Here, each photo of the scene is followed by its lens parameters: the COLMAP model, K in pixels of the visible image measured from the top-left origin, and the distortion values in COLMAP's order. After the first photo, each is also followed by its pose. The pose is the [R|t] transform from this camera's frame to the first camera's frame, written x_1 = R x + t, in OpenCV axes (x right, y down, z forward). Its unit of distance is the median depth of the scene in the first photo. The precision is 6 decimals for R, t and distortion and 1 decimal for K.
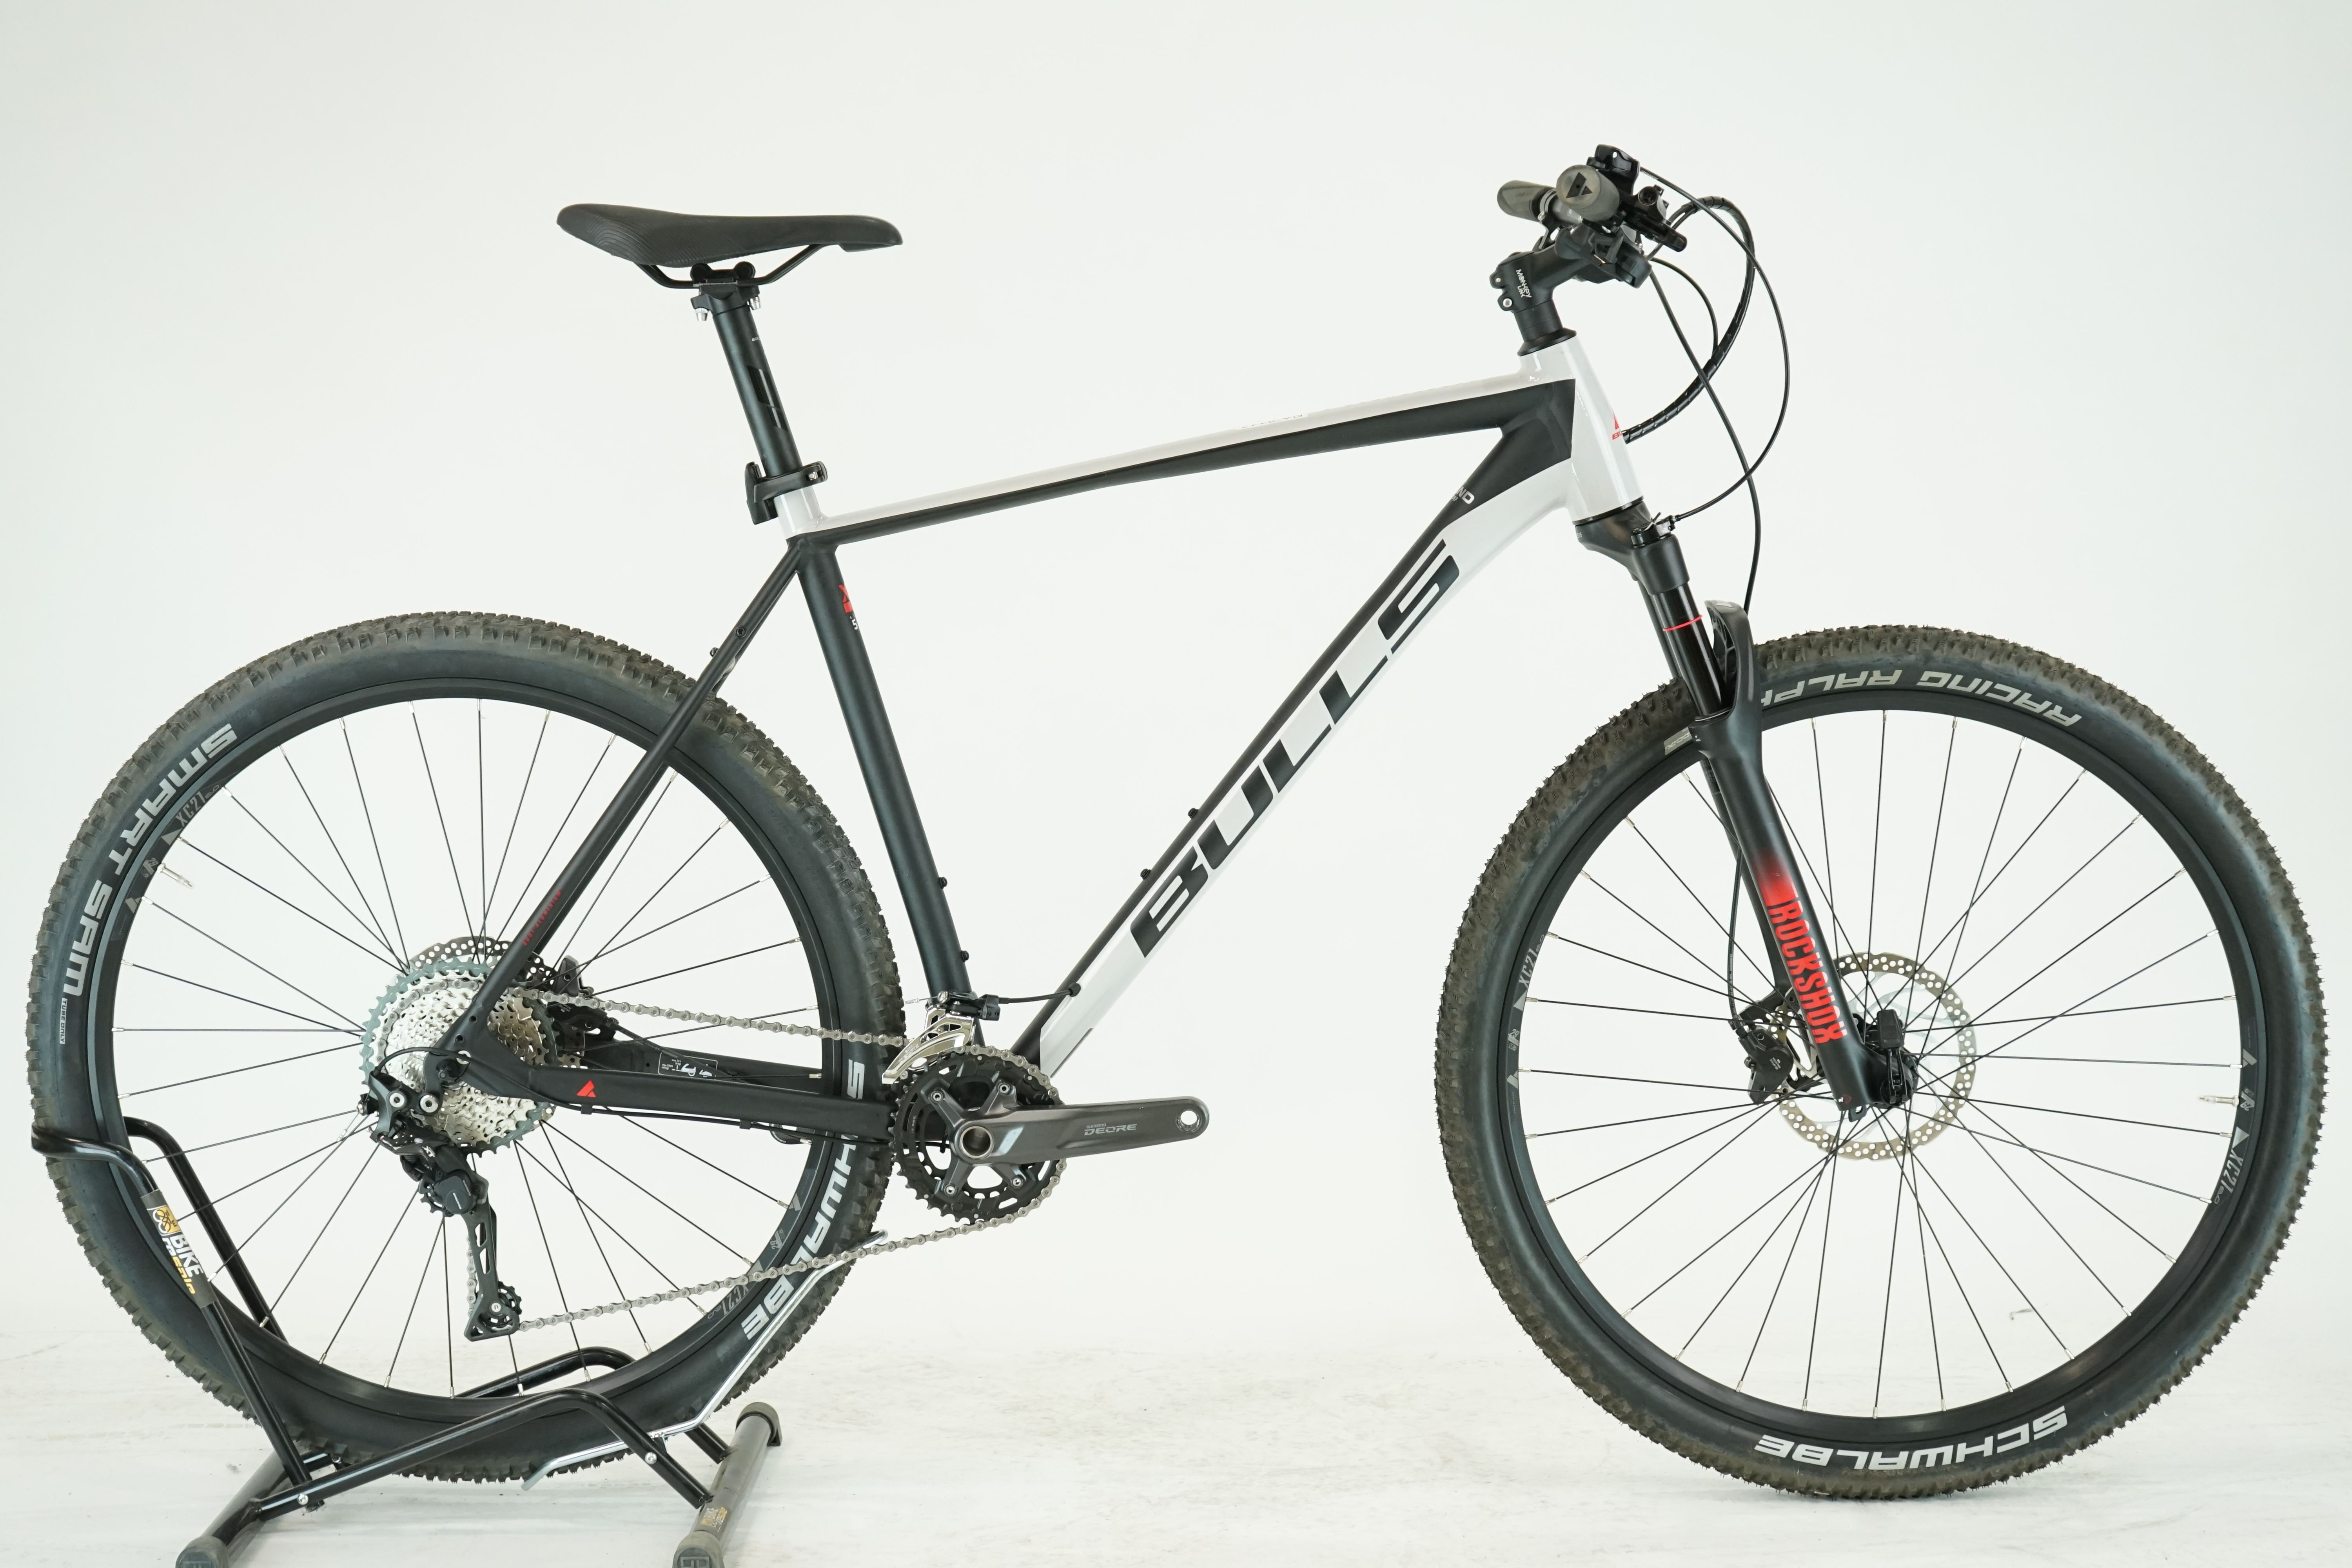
lens RADIAL K [[3907.0, 0, 1176.0], [0, 3907.0, 784.0], [0, 0, 1]] dist [-0.014066, -0.022713]
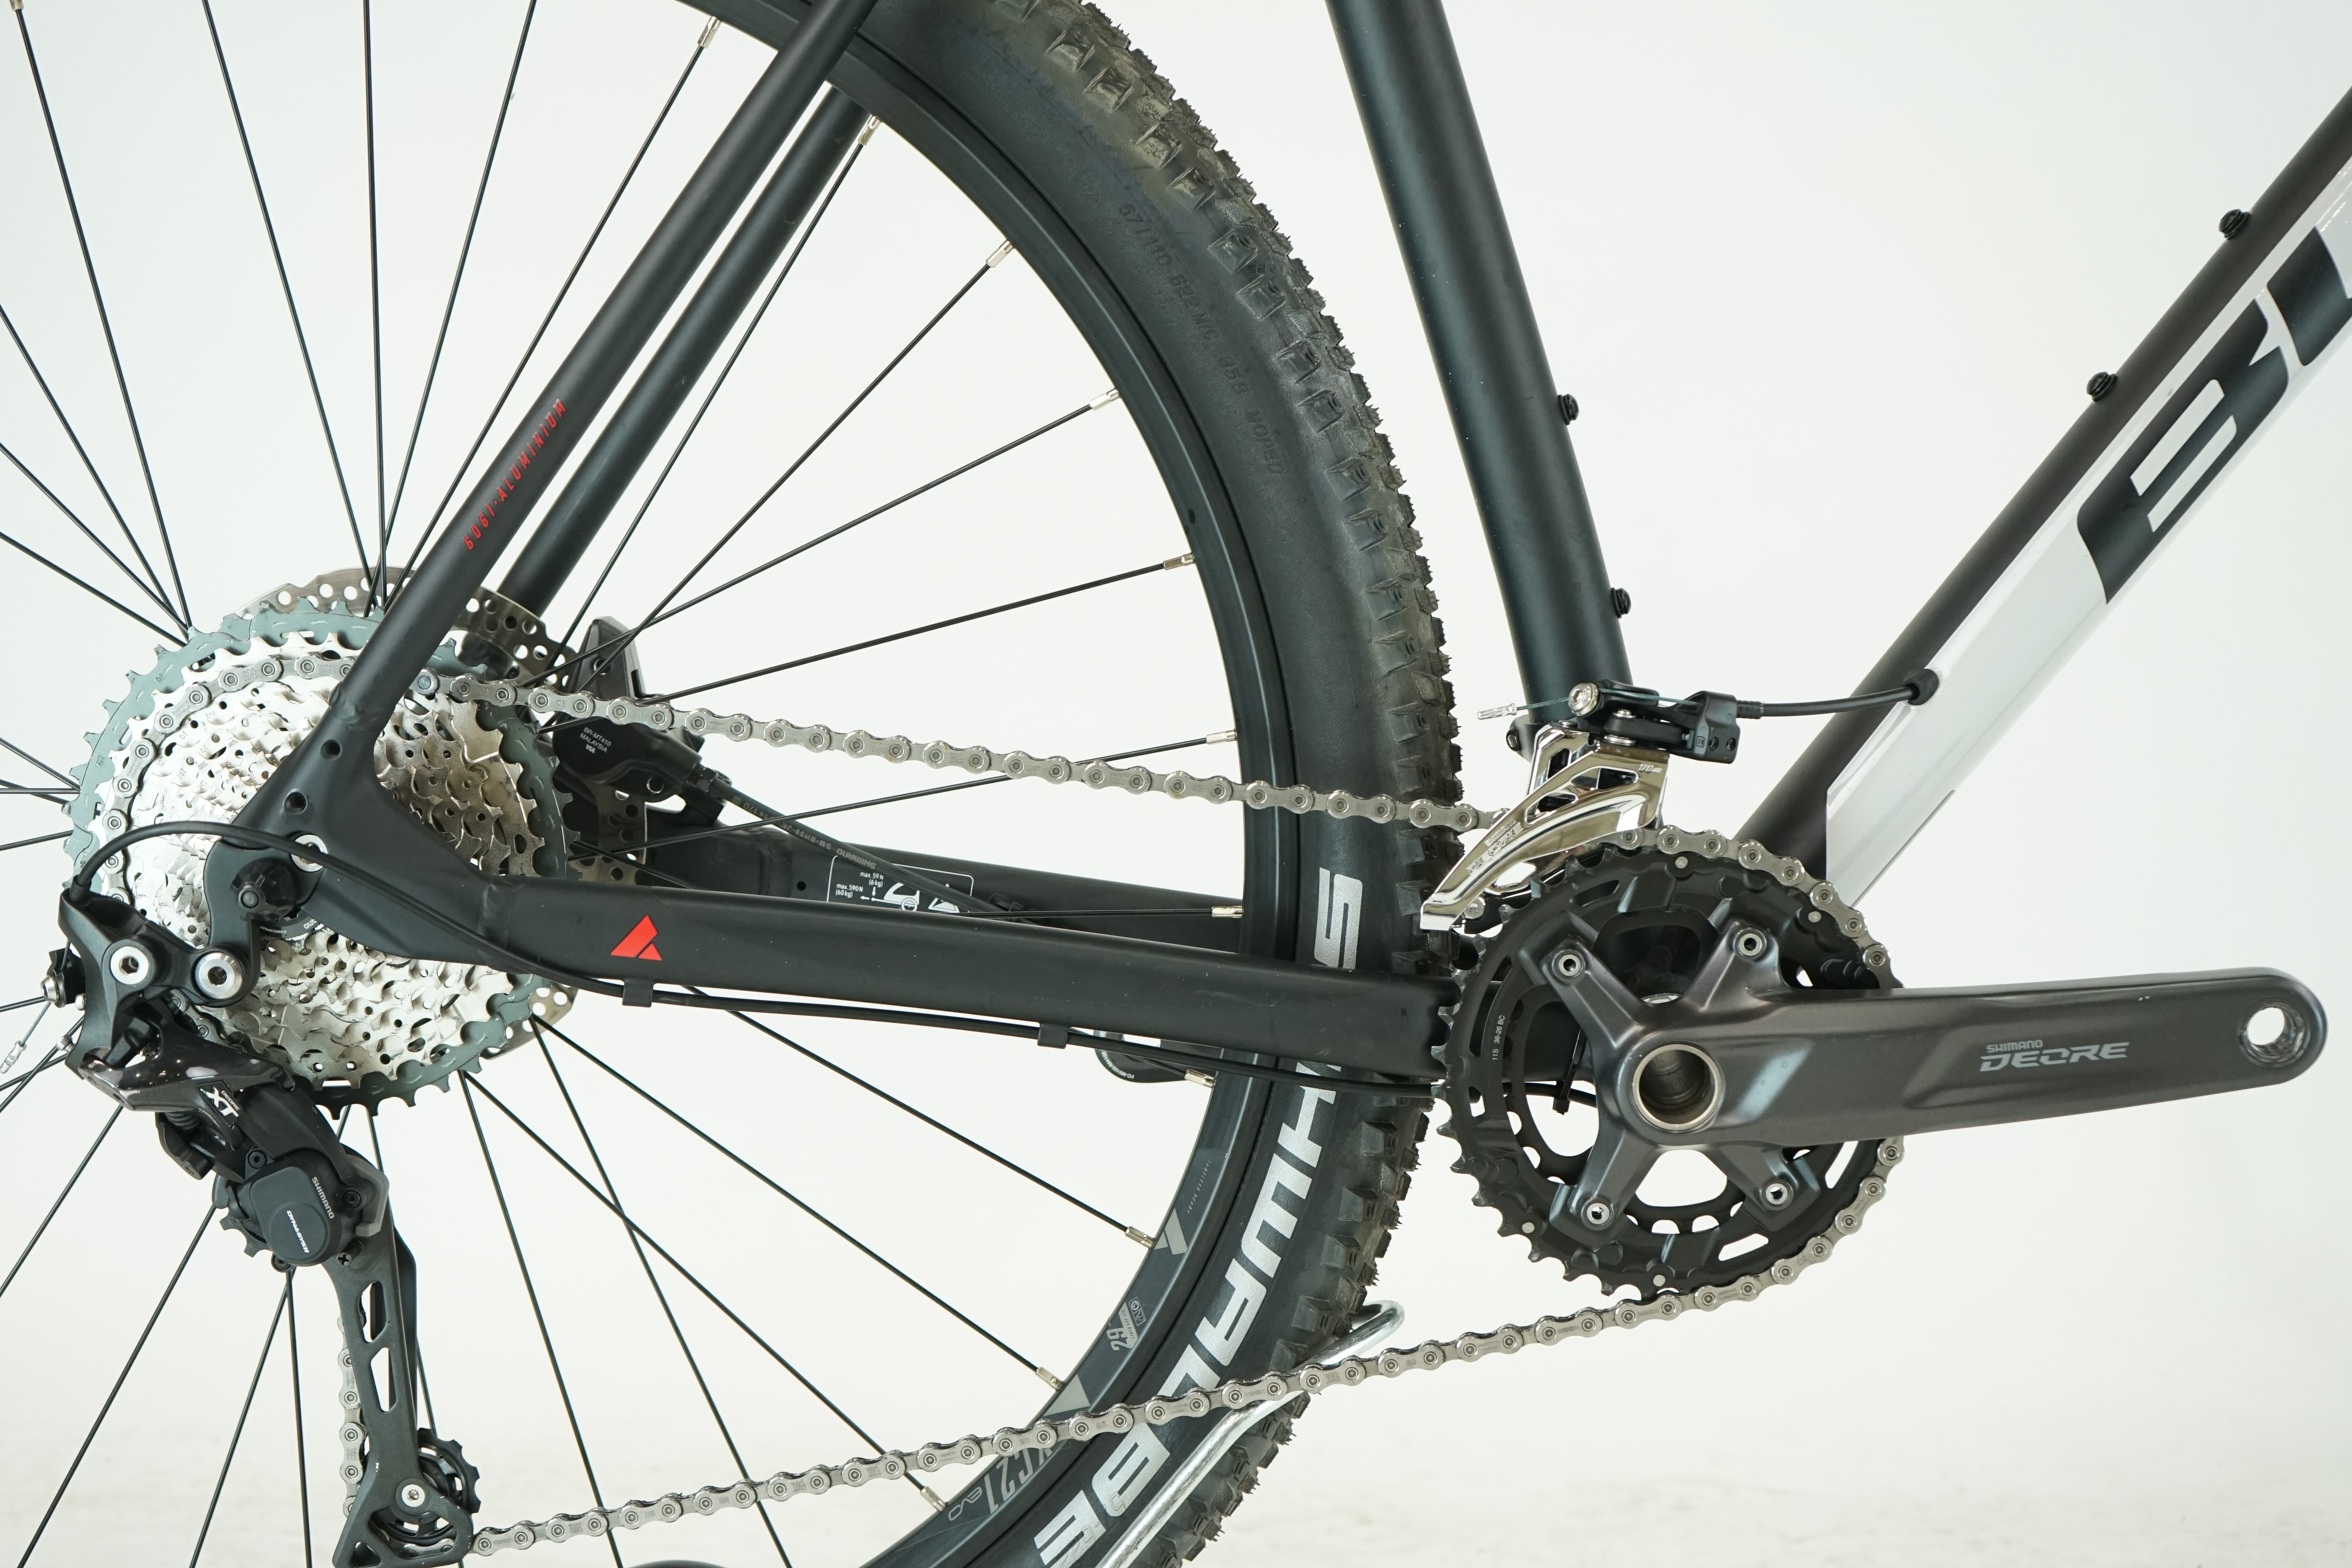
lens RADIAL K [[3101.1, 0, 1176.0], [0, 3101.1, 784.0], [0, 0, 1]] dist [0.014233, -0.011979]
pose [[0.999715, 0.004596, -0.023431, -0.090986], [-0.004383, 0.999949, 0.009132, 0.059608], [0.023471, -0.009027, 0.999684, 0.695303]]
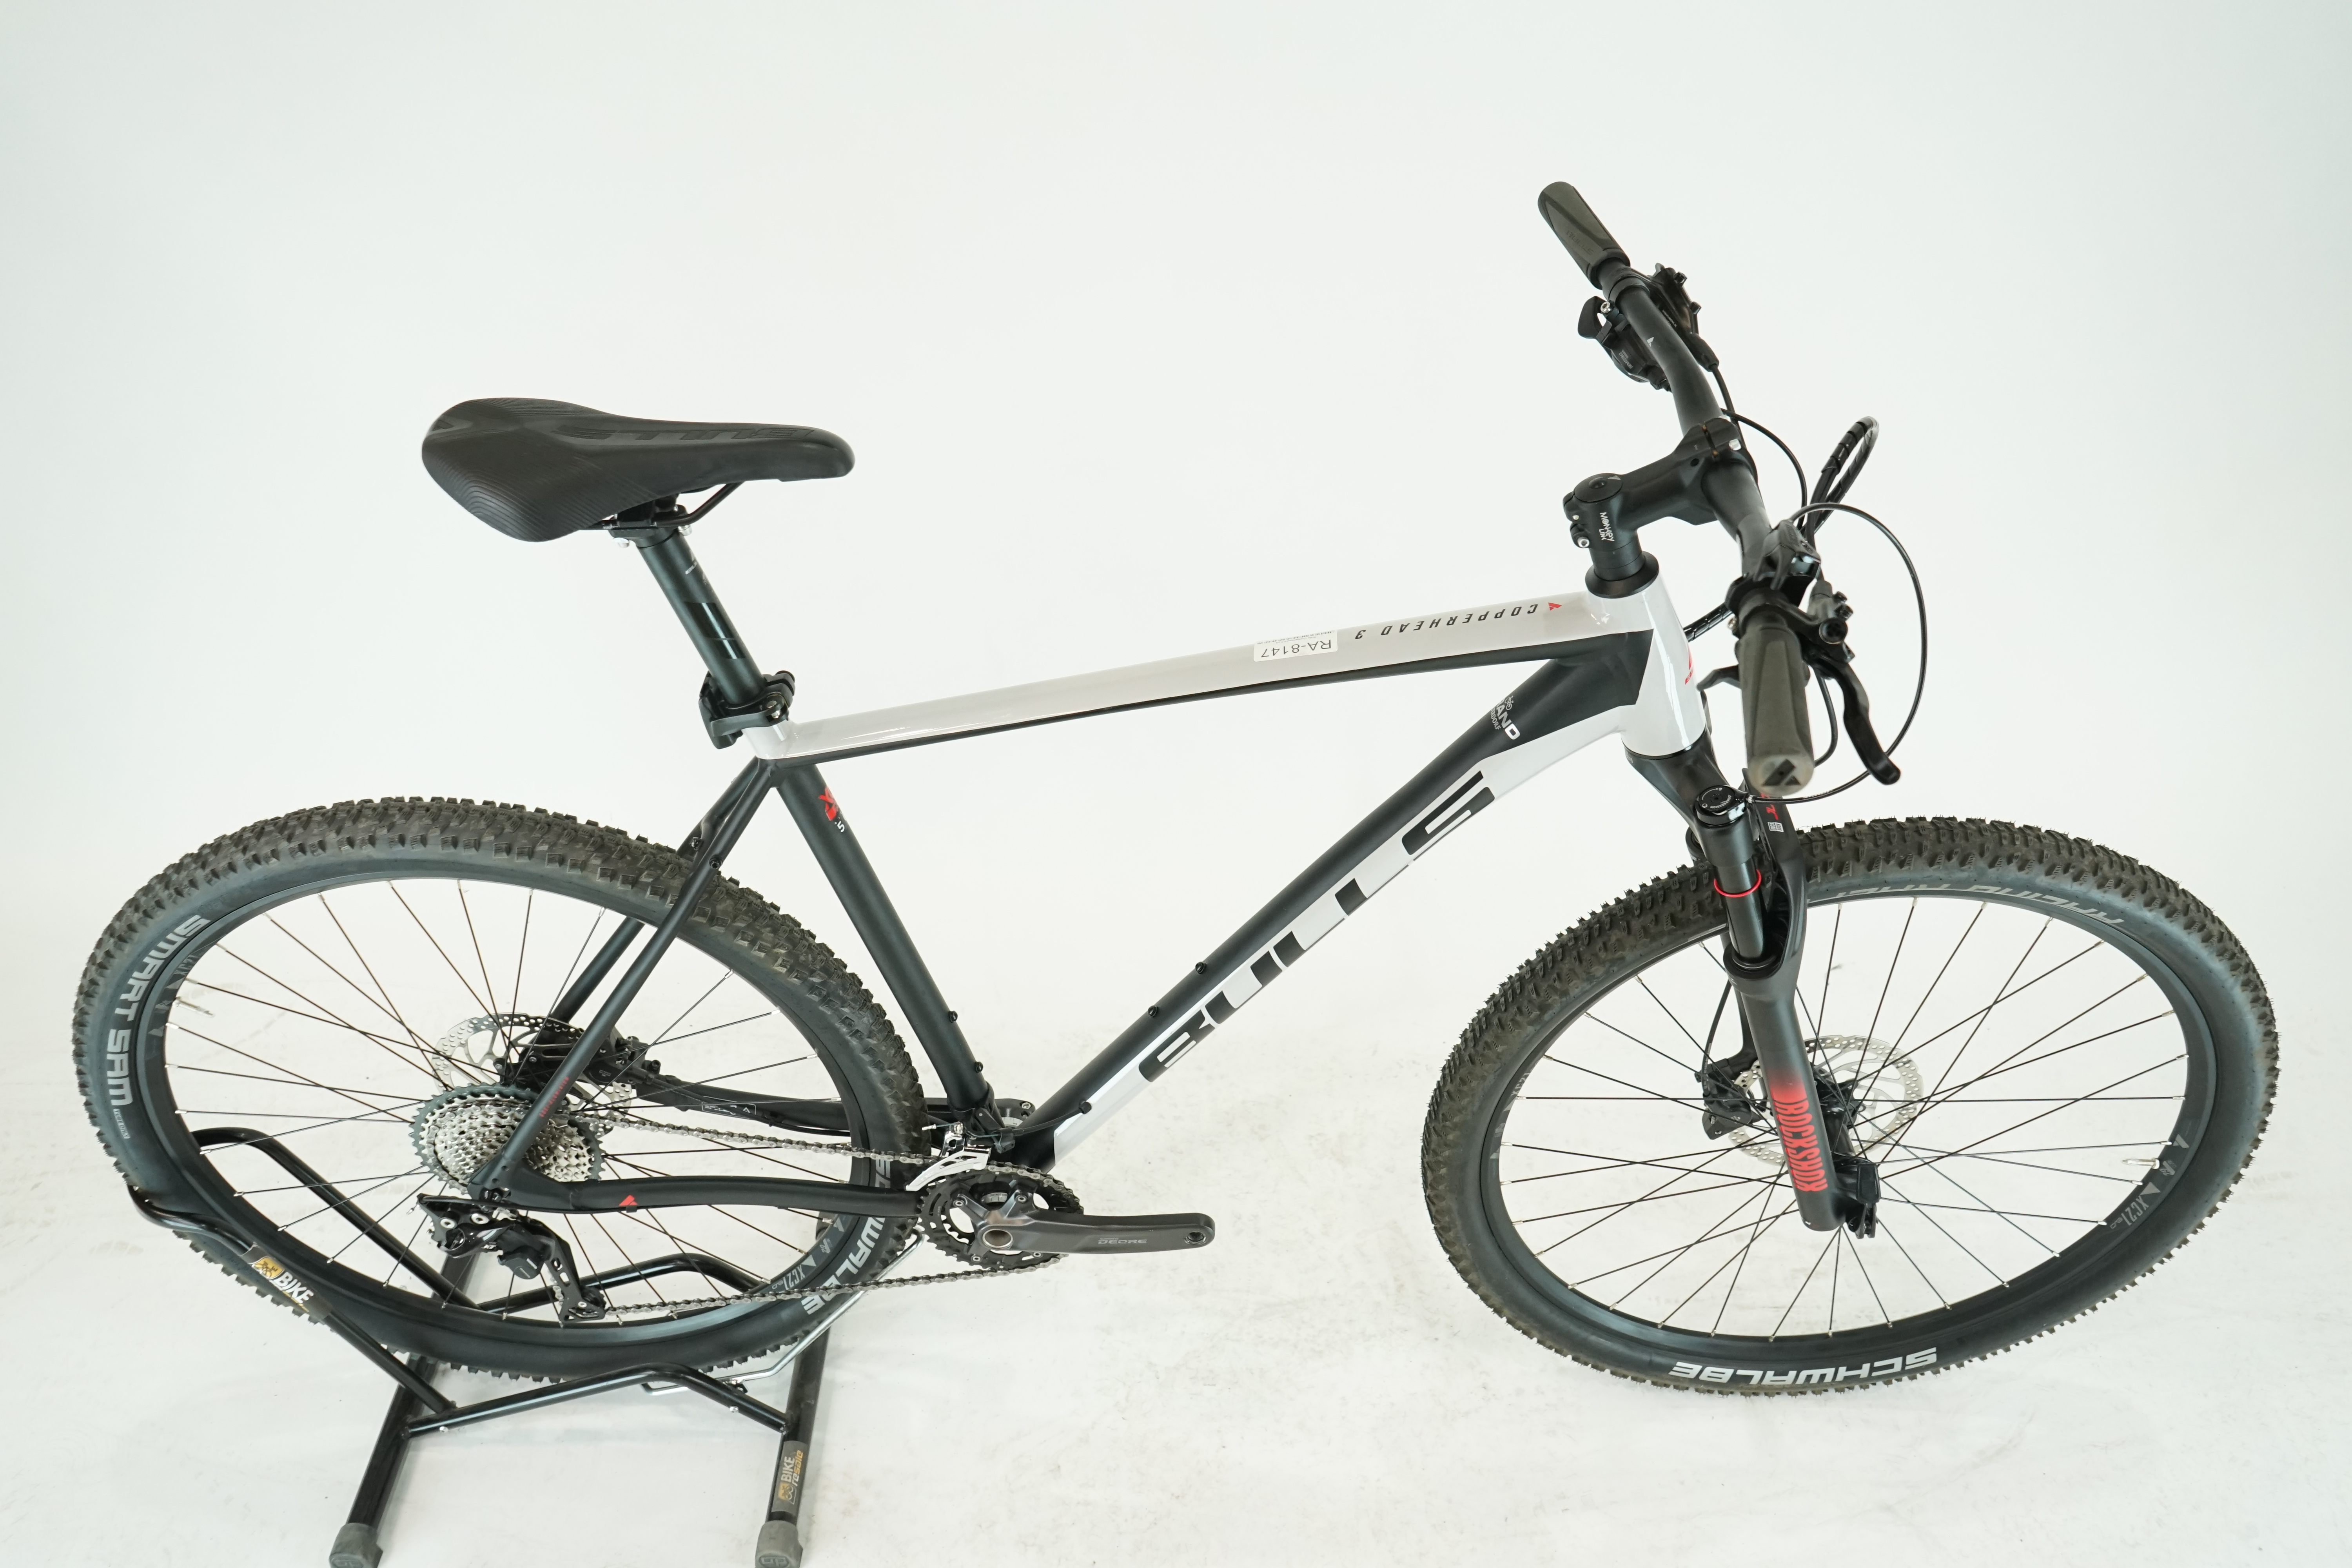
lens RADIAL K [[1887.1, 0, 1176.0], [0, 1887.1, 784.0], [0, 0, 1]] dist [-0.012524, -0.005005]
pose [[0.999780, -0.010402, 0.018241, -0.010011], [-0.000902, 0.846614, 0.532207, -0.287282], [-0.020979, -0.532107, 0.846417, 0.618506]]
